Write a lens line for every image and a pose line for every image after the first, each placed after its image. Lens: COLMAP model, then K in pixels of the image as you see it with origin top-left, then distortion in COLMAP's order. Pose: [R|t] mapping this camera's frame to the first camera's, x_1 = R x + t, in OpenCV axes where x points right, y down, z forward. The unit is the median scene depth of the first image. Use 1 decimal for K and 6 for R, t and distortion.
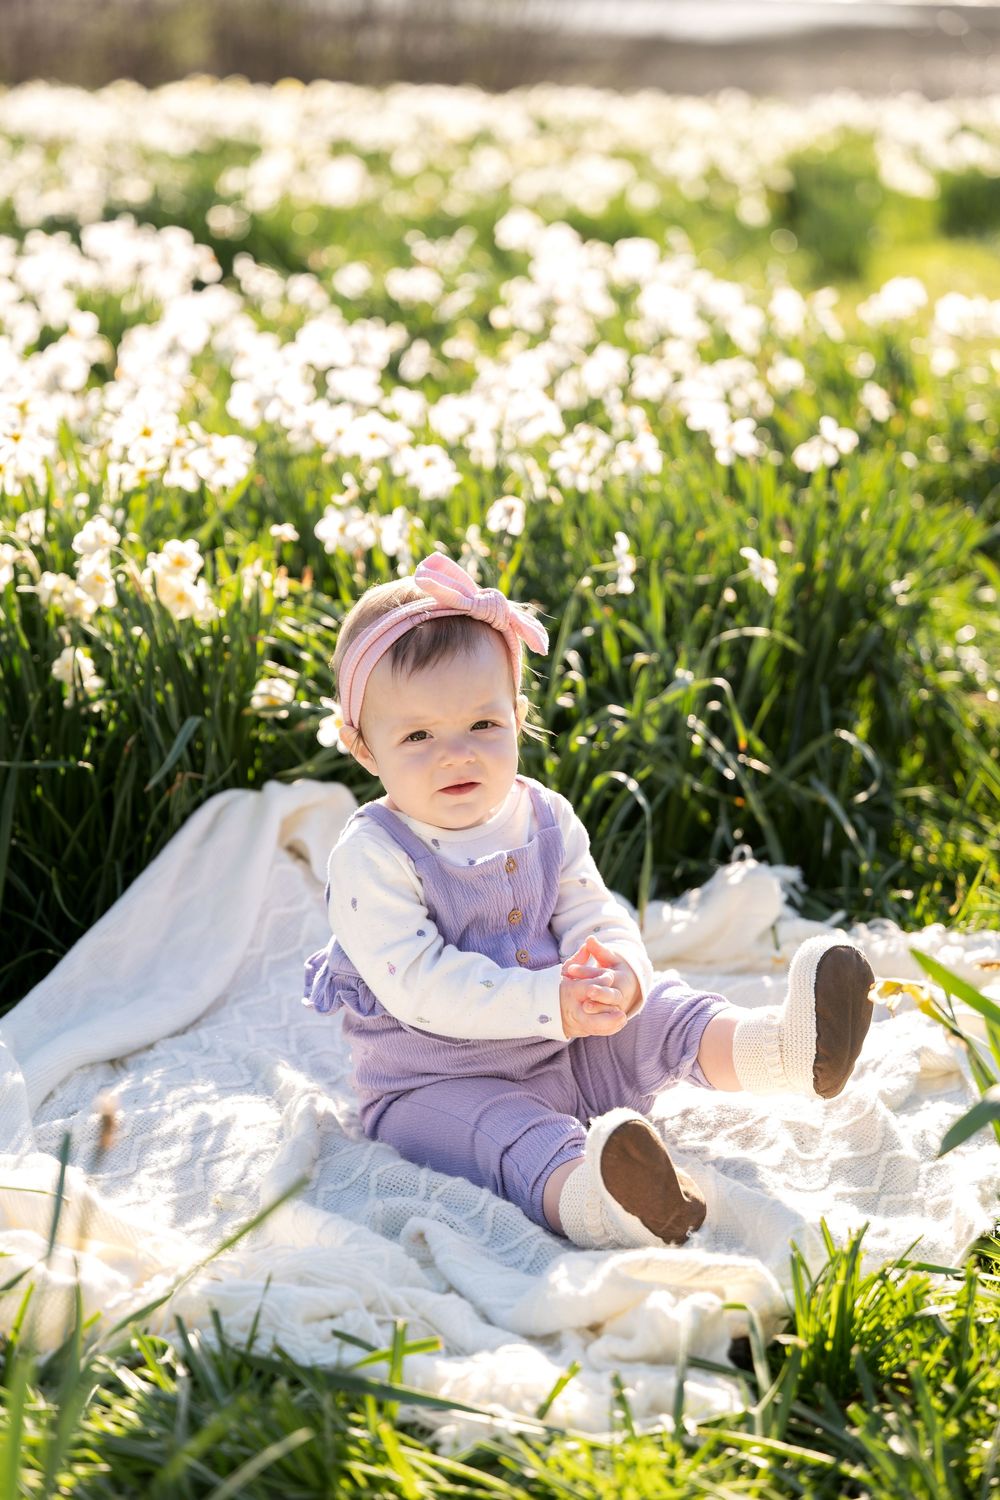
lens RADIAL K [[3439.3, 0, 500.0], [0, 3439.3, 750.0], [0, 0, 1]] dist [0.011106, -0.076025]
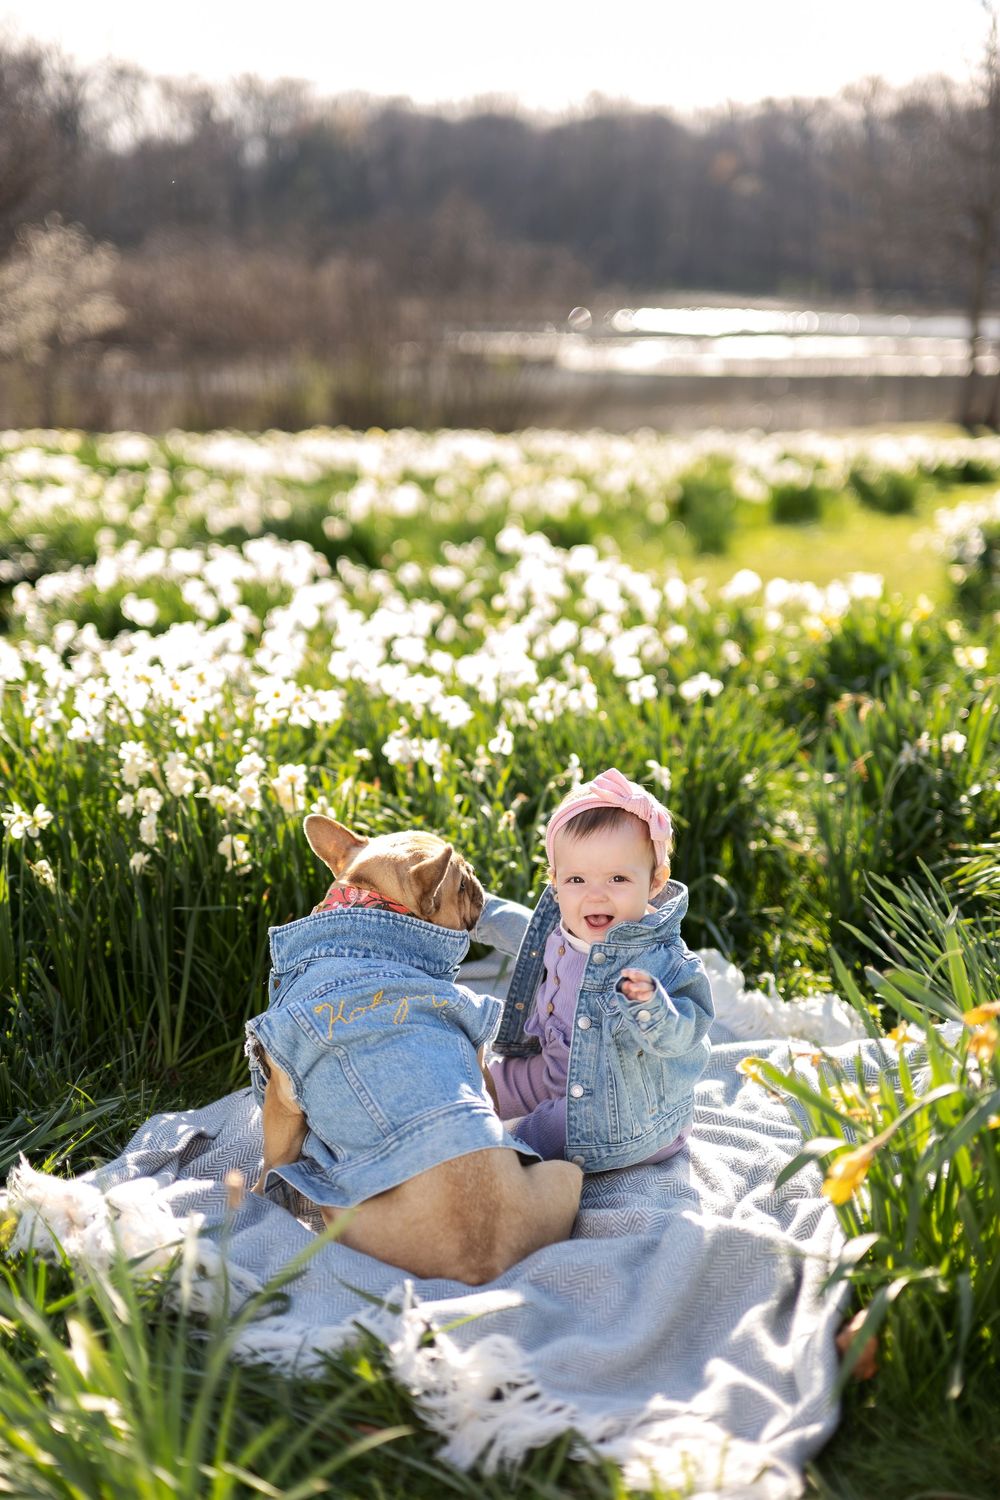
lens RADIAL K [[2085.9, 0, 500.0], [0, 2085.9, 750.0], [0, 0, 1]] dist [-0.013736, 0.020056]
pose [[0.999932, -0.010753, -0.004459, 0.005207], [0.010593, 0.999345, -0.034597, -0.028765], [0.004828, 0.034548, 0.999391, 0.024759]]
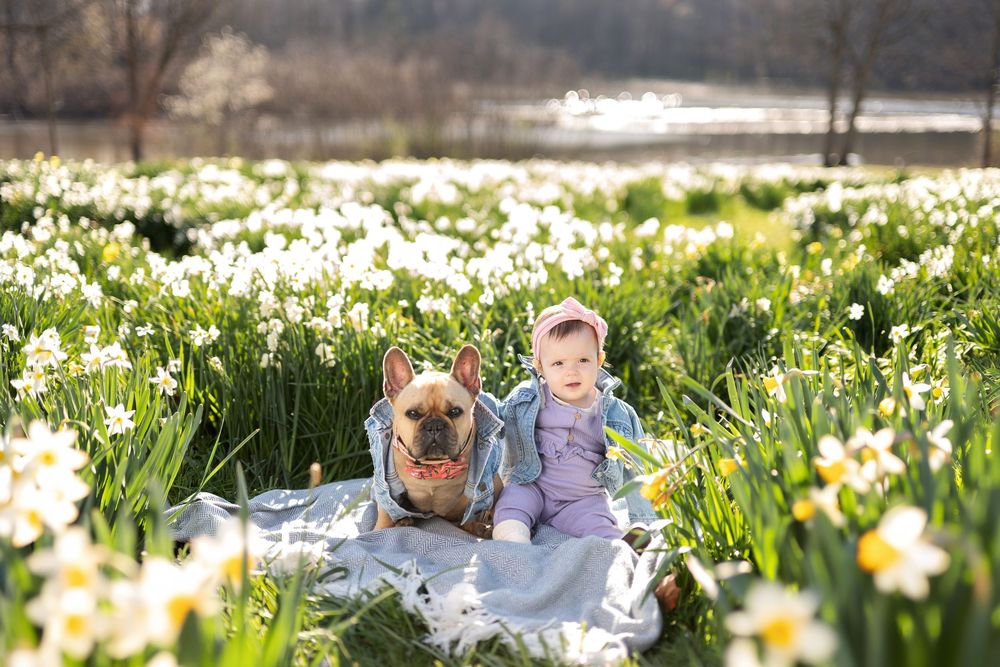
lens RADIAL K [[1390.6, 0, 488.7], [0, 1390.6, 330.9], [0, 0, 1]] dist [-0.013736, 0.020056]
pose [[0.999606, -0.008348, -0.026814, 0.030469], [0.006370, 0.997309, -0.073038, 0.035302], [0.027351, 0.072838, 0.996969, -0.076908]]
